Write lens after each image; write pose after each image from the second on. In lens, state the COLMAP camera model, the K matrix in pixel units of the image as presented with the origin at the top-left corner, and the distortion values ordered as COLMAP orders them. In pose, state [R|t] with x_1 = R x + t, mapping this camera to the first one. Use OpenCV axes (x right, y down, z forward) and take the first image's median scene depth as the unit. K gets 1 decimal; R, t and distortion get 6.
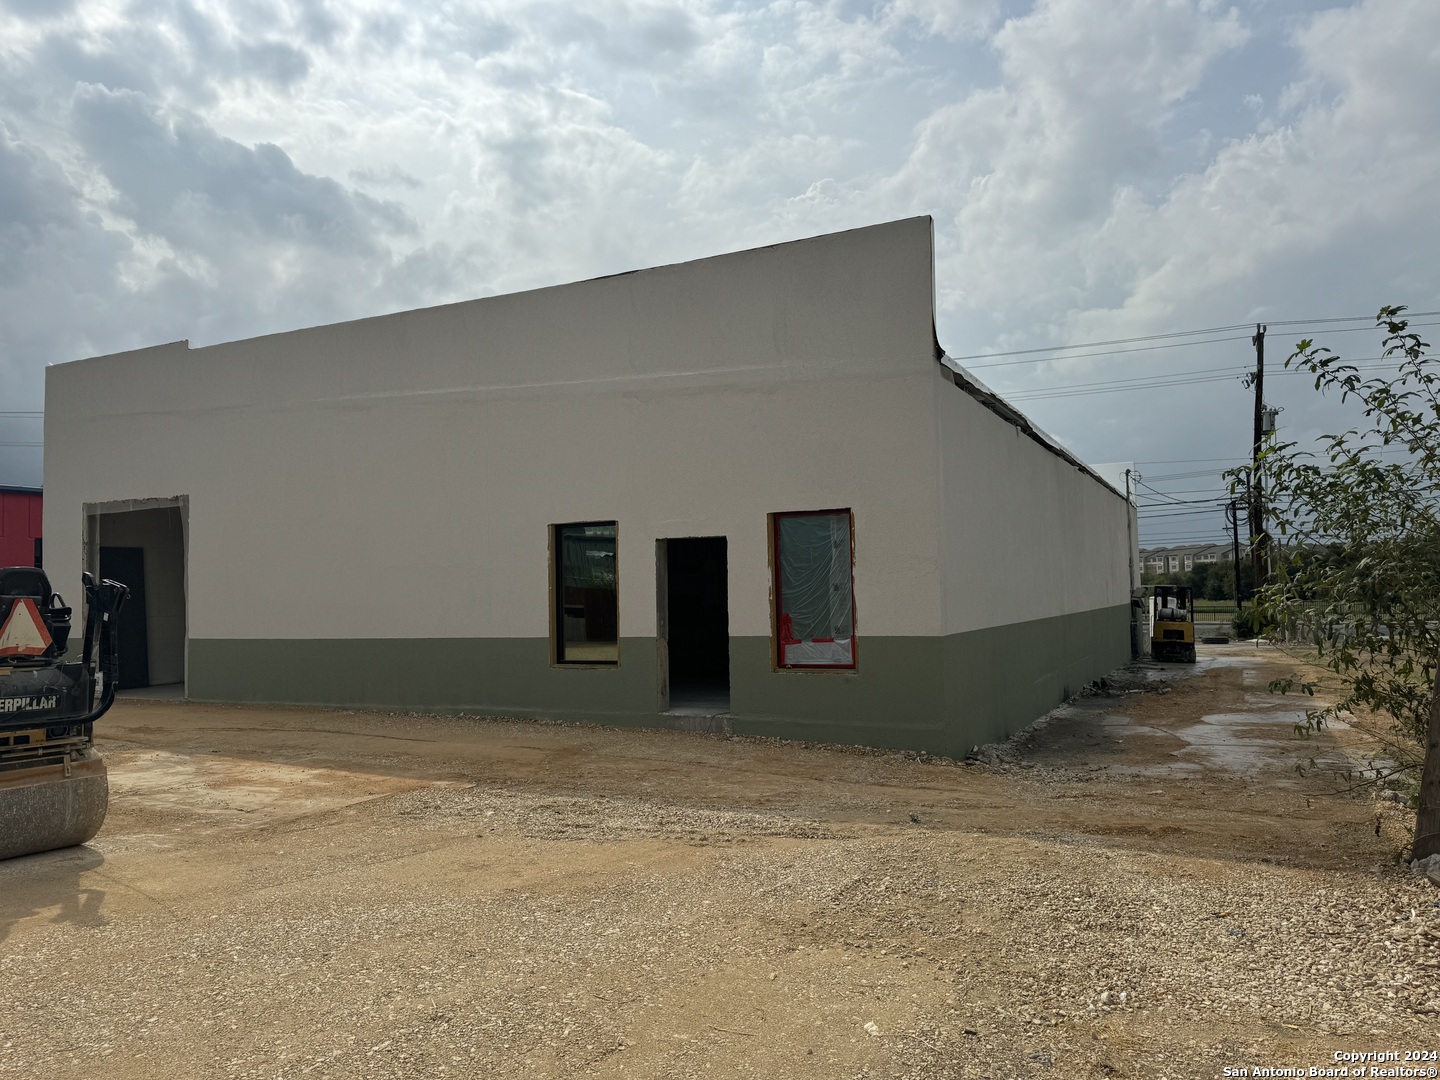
lens RADIAL K [[1109.9, 0, 713.9], [0, 1109.9, 535.2], [0, 0, 1]] dist [0.062815, -0.075275]
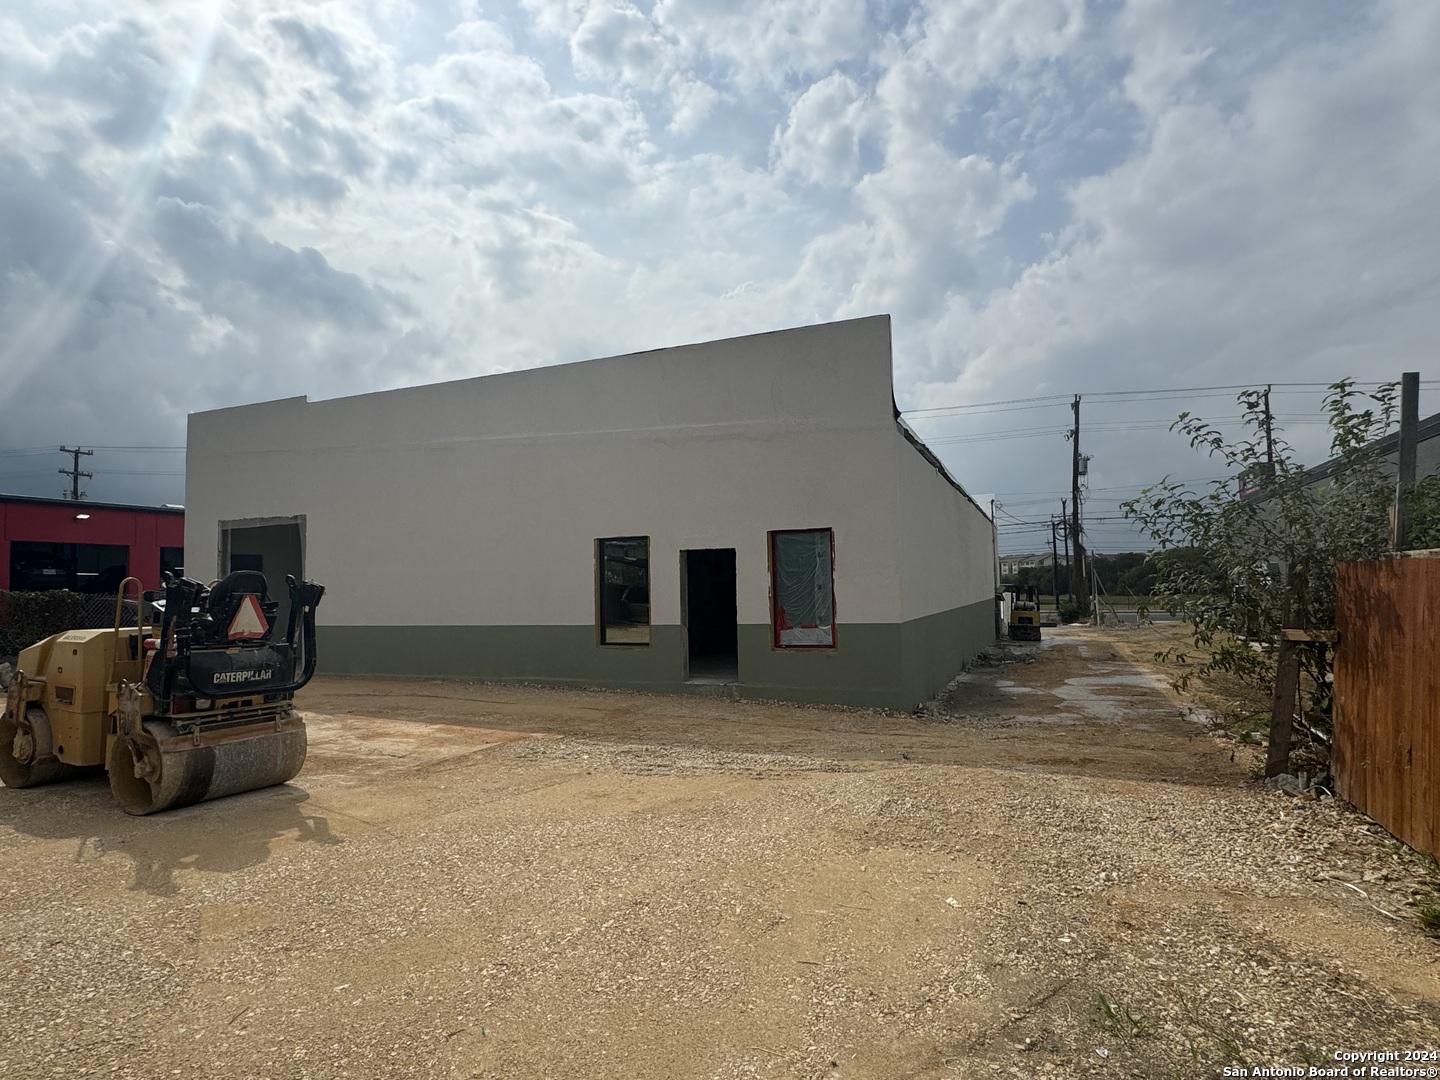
lens RADIAL K [[845.0, 0, 730.8], [0, 845.0, 539.3], [0, 0, 1]] dist [0.000500, 0.000468]
pose [[0.997375, 0.004442, 0.072267, -0.098914], [-0.003846, 0.999957, -0.008383, -0.001964], [-0.072301, 0.008084, 0.997350, -0.017566]]
